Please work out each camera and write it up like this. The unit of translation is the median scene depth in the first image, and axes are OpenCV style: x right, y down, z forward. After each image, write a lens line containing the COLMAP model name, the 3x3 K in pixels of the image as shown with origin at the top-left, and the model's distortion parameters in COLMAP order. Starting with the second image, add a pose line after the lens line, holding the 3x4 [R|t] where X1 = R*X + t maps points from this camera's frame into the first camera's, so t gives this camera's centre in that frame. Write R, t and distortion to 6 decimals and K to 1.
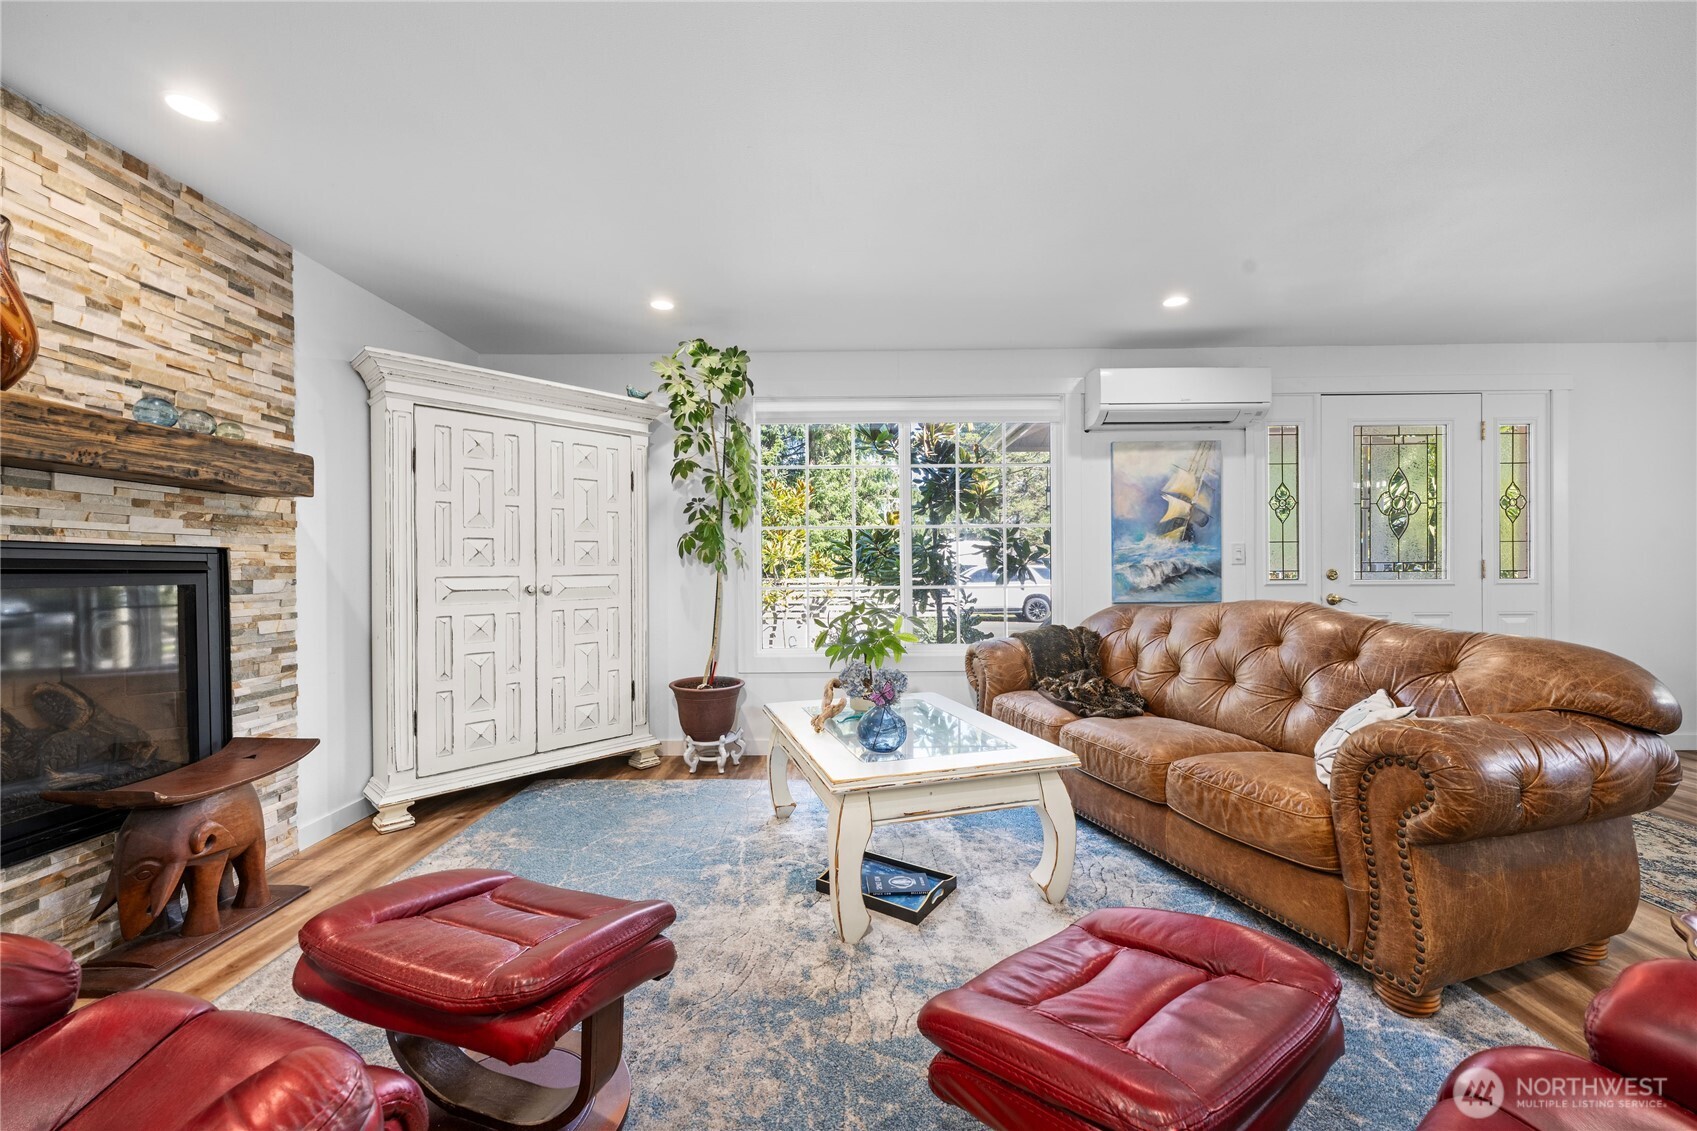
lens RADIAL K [[670.4, 0, 847.4], [0, 670.4, 567.6], [0, 0, 1]] dist [0.000467, -0.000076]
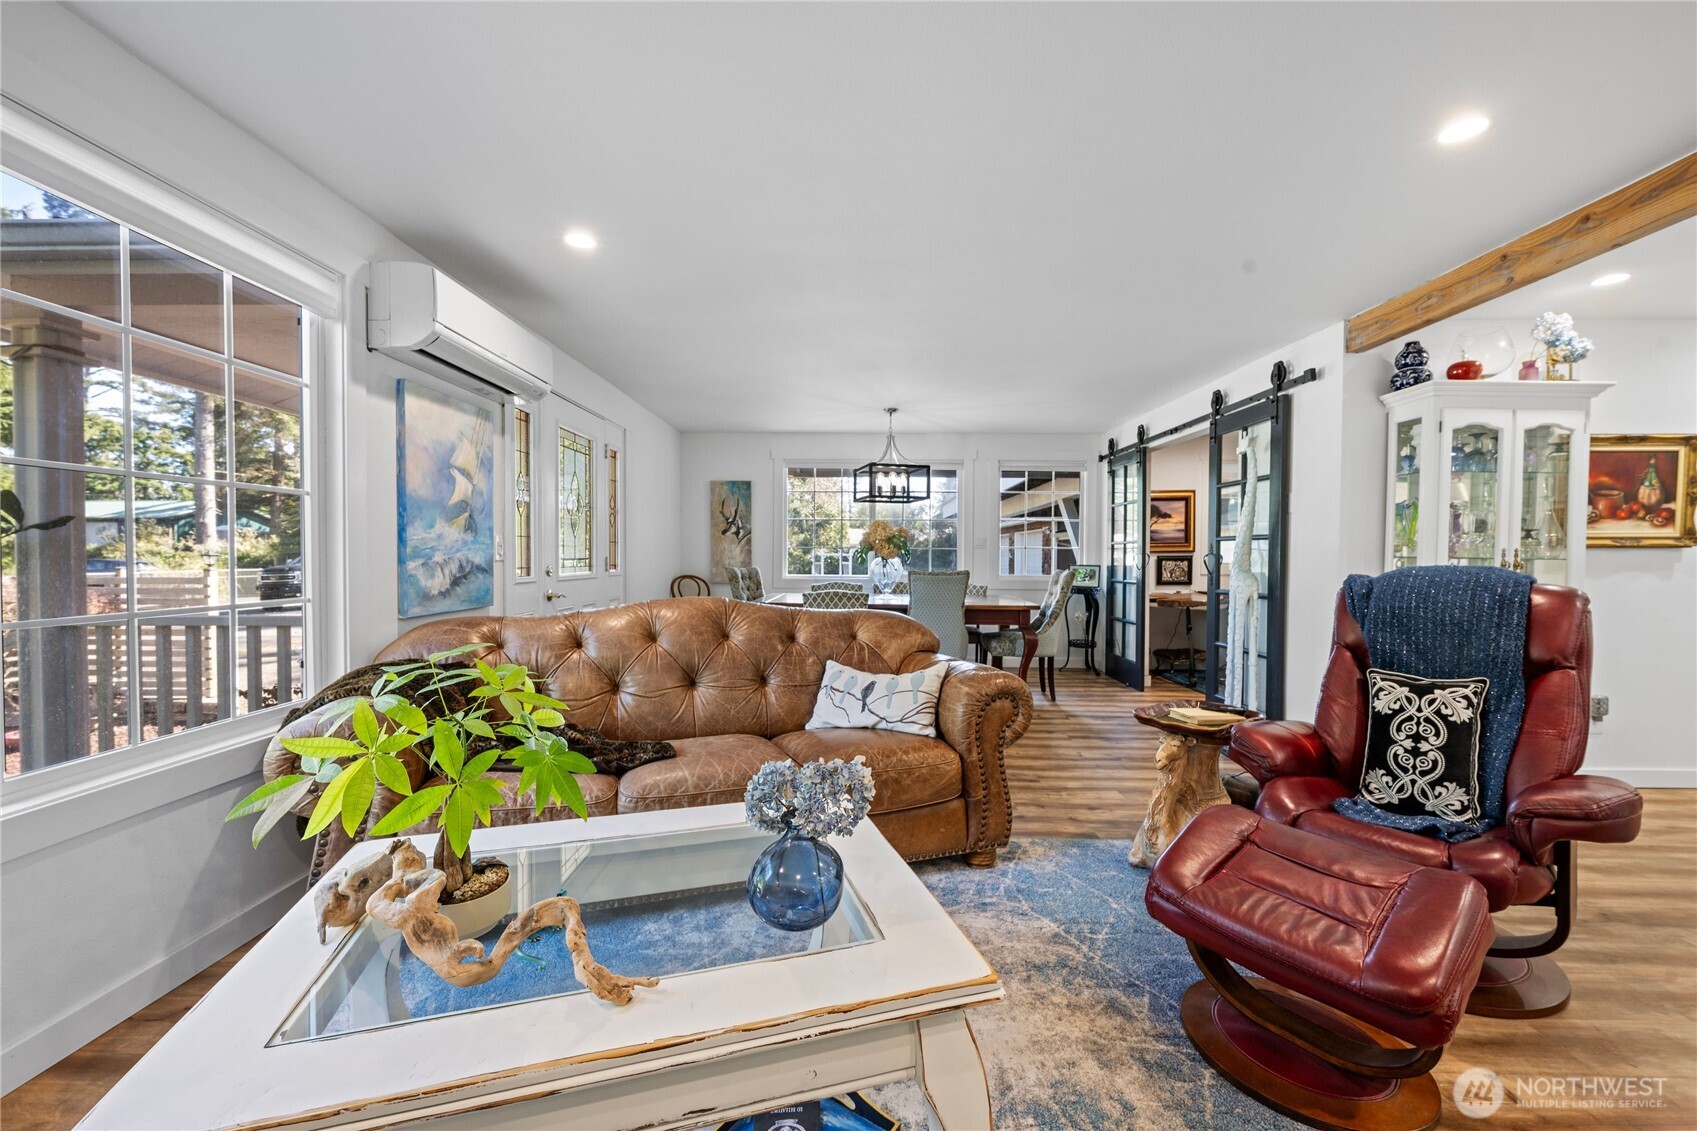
lens RADIAL K [[670.4, 0, 847.4], [0, 670.4, 567.6], [0, 0, 1]] dist [0.000467, -0.000076]
pose [[0.002493, -0.011932, 0.999926, -0.301170], [0.000215, 0.999929, 0.011931, -0.007171], [-0.999997, 0.000186, 0.002496, 0.607667]]
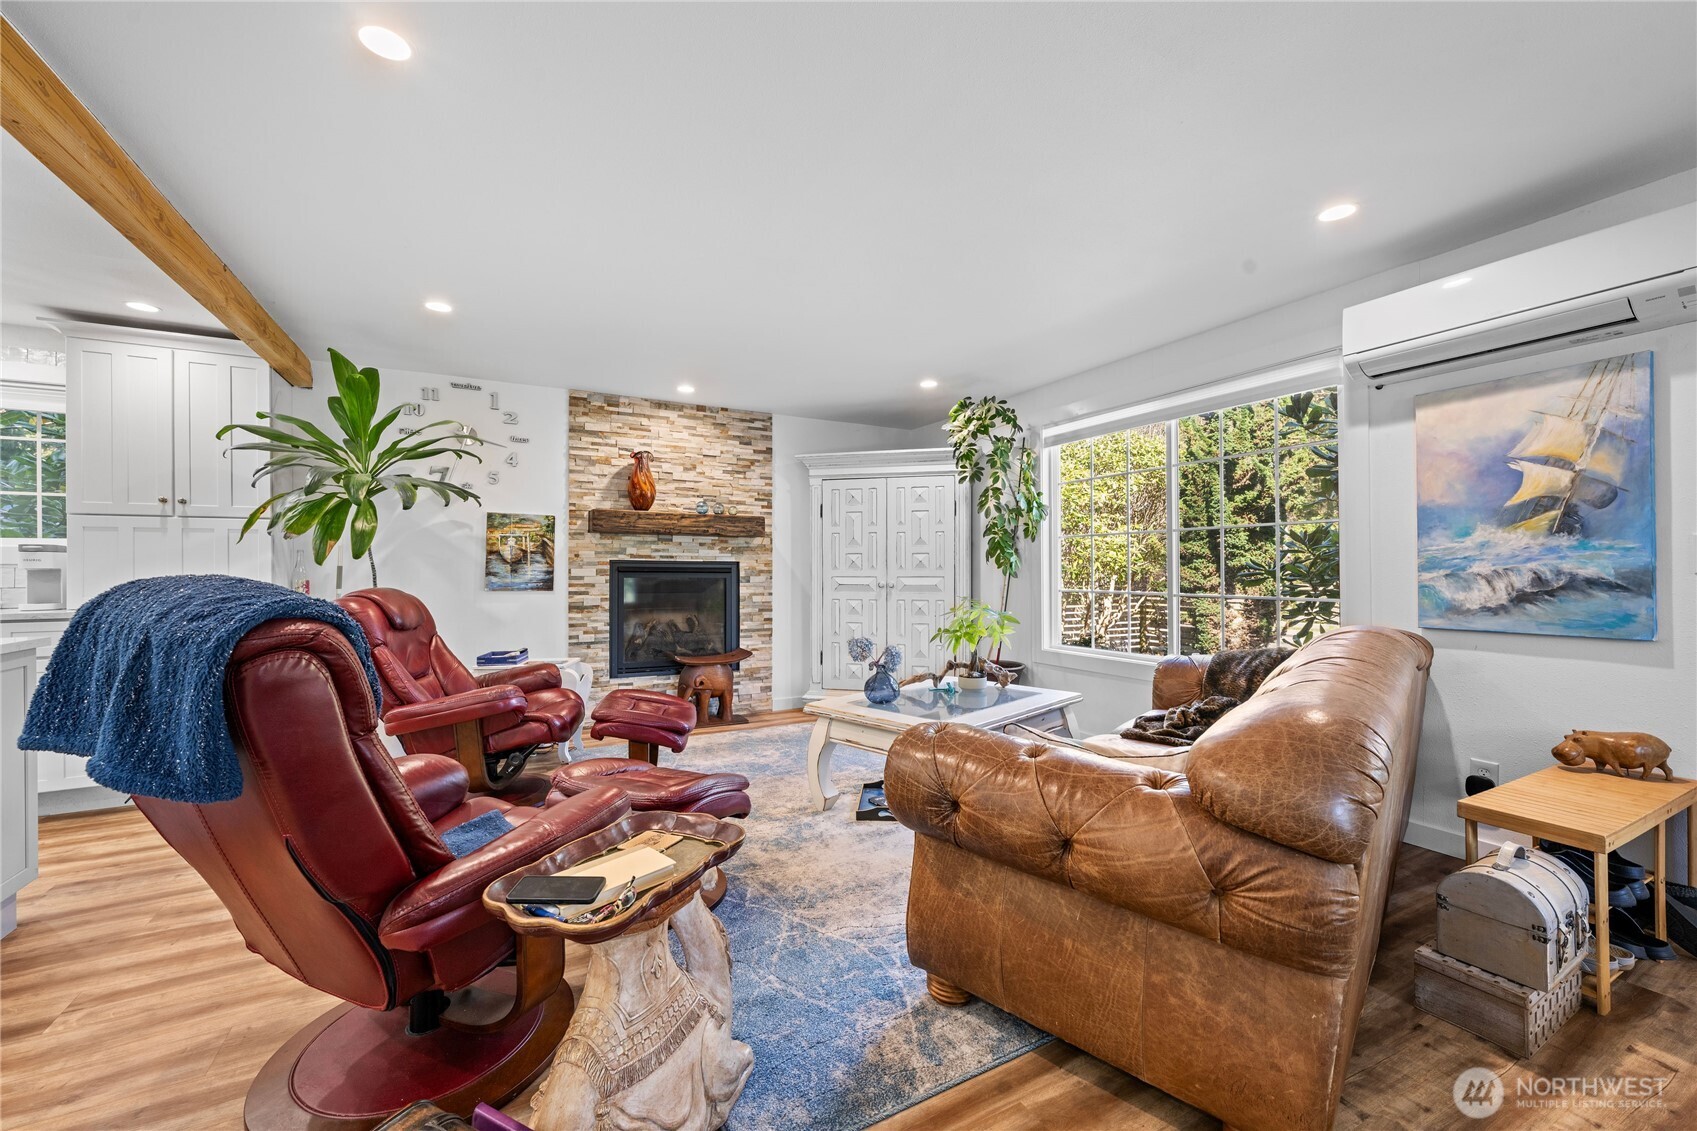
lens RADIAL K [[670.4, 0, 847.4], [0, 670.4, 567.6], [0, 0, 1]] dist [0.000467, -0.000076]
pose [[0.478370, 0.001887, -0.878156, 0.791974], [-0.004924, 0.999988, -0.000533, -0.006805], [0.878145, 0.004579, 0.478373, 0.167013]]
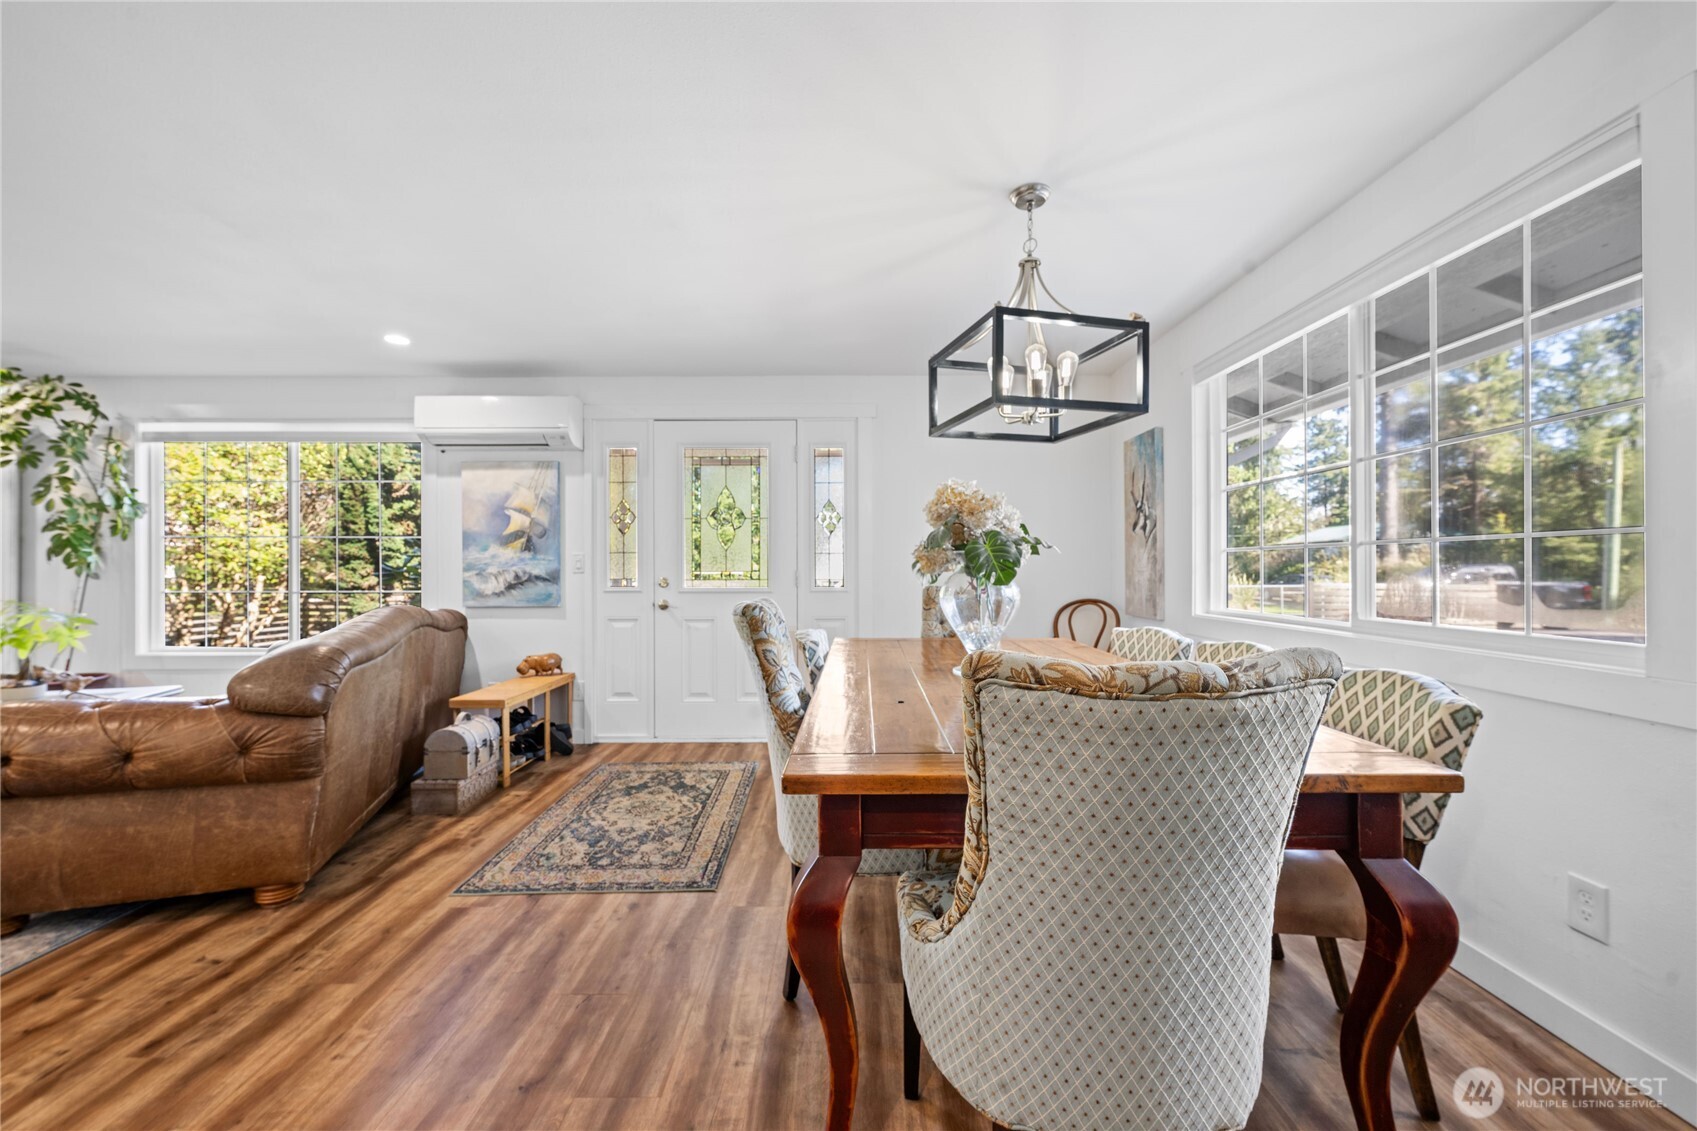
lens RADIAL K [[664.9, 0, 852.1], [0, 664.9, 567.5], [0, 0, 1]] dist [0.000222, 0.000084]
pose [[0.999918, 0.005291, 0.011642, 1.123916], [-0.005203, 0.999958, -0.007555, -0.008512], [-0.011681, 0.007494, 0.999904, -0.111869]]
